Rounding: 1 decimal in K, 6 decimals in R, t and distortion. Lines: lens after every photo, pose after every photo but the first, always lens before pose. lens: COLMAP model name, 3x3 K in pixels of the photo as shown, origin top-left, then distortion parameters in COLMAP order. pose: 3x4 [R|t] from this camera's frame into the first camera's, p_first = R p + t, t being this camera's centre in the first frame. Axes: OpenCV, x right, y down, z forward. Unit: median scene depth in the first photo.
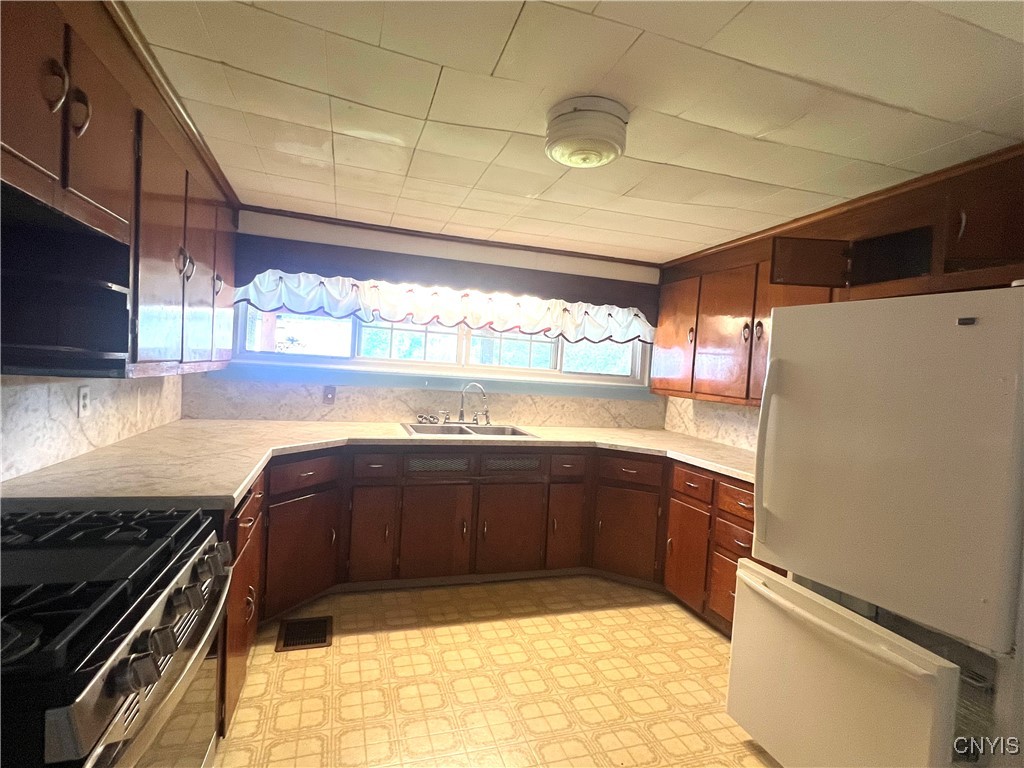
lens RADIAL K [[516.4, 0, 512.0], [0, 516.4, 384.0], [0, 0, 1]] dist [0.003156, -0.000186]
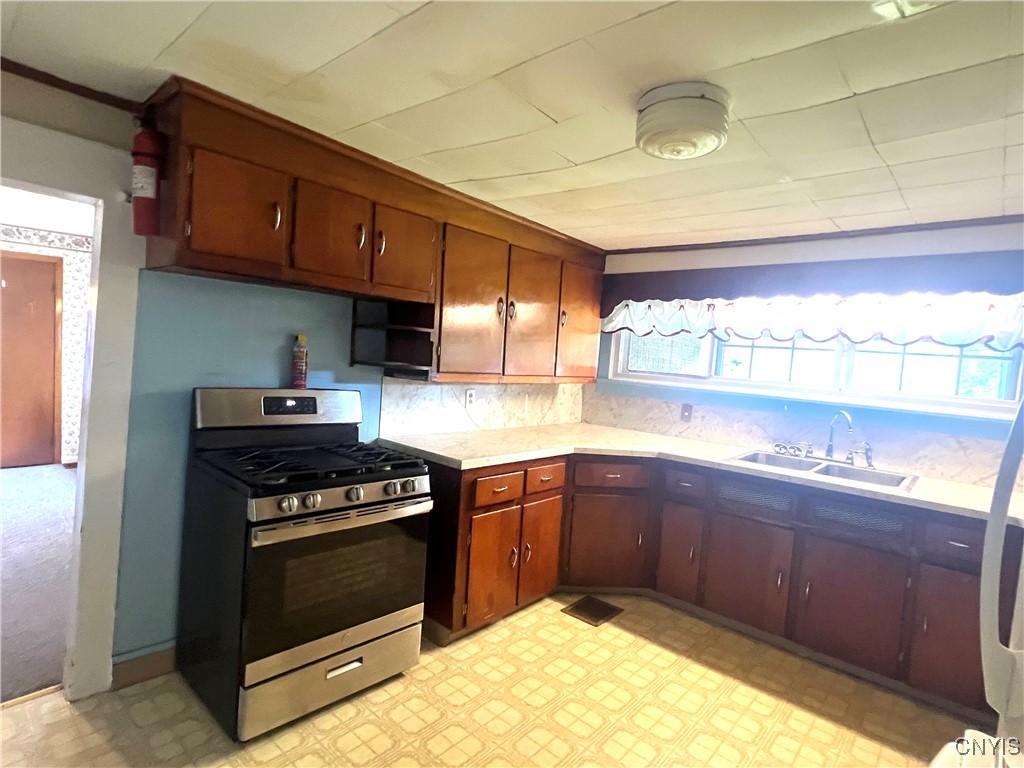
lens RADIAL K [[545.3, 0, 512.0], [0, 545.3, 384.0], [0, 0, 1]] dist [-0.003907, 0.001895]
pose [[0.496445, 0.018856, -0.867863, 0.464631], [-0.065923, 0.997696, -0.016033, 0.004575], [0.865561, 0.065172, 0.496544, 0.166497]]
